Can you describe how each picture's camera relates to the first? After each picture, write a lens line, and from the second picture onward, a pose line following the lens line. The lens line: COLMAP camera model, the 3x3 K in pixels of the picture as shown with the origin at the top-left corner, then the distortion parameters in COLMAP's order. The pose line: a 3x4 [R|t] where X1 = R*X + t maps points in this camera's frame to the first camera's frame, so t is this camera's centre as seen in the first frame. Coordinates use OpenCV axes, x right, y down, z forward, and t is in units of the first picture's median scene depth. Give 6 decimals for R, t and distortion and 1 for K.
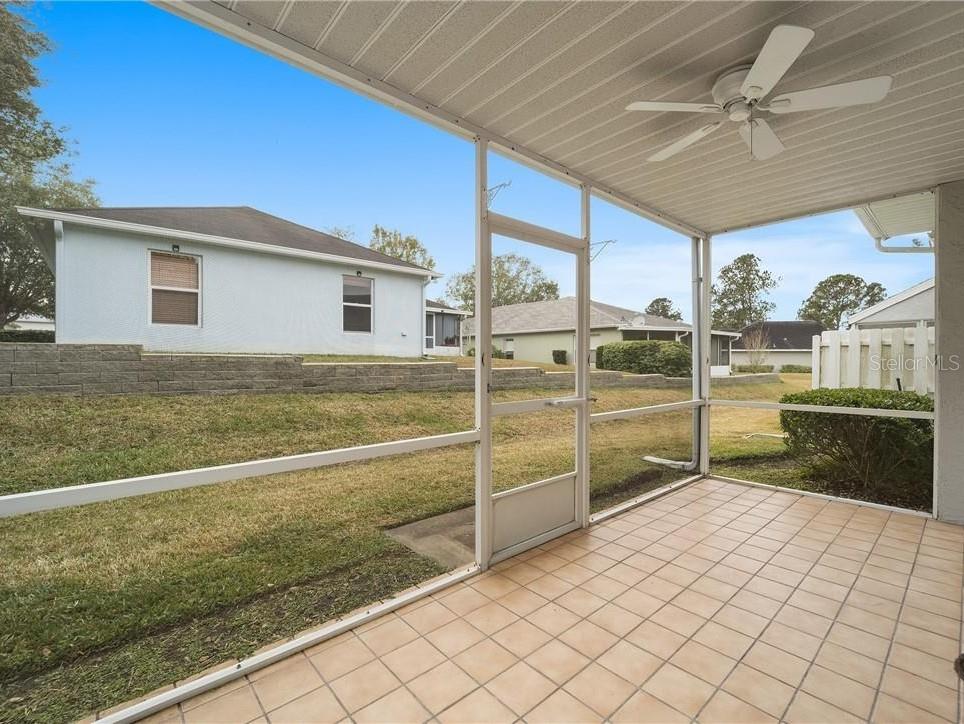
lens RADIAL K [[440.7, 0, 511.3], [0, 440.7, 361.6], [0, 0, 1]] dist [-0.001905, -0.000368]
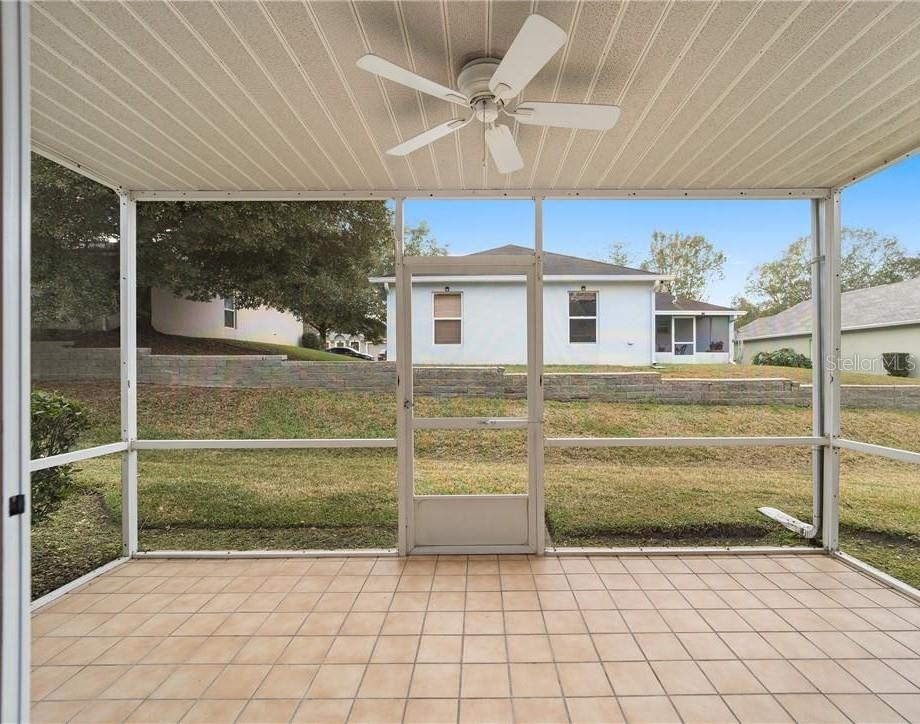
lens RADIAL K [[435.7, 0, 478.3], [0, 435.7, 363.7], [0, 0, 1]] dist [-0.002331, -0.000011]
pose [[0.724956, -0.008837, -0.688738, 0.260590], [0.003411, 0.999952, -0.009239, -0.010961], [0.688787, 0.004348, 0.724951, 0.079790]]
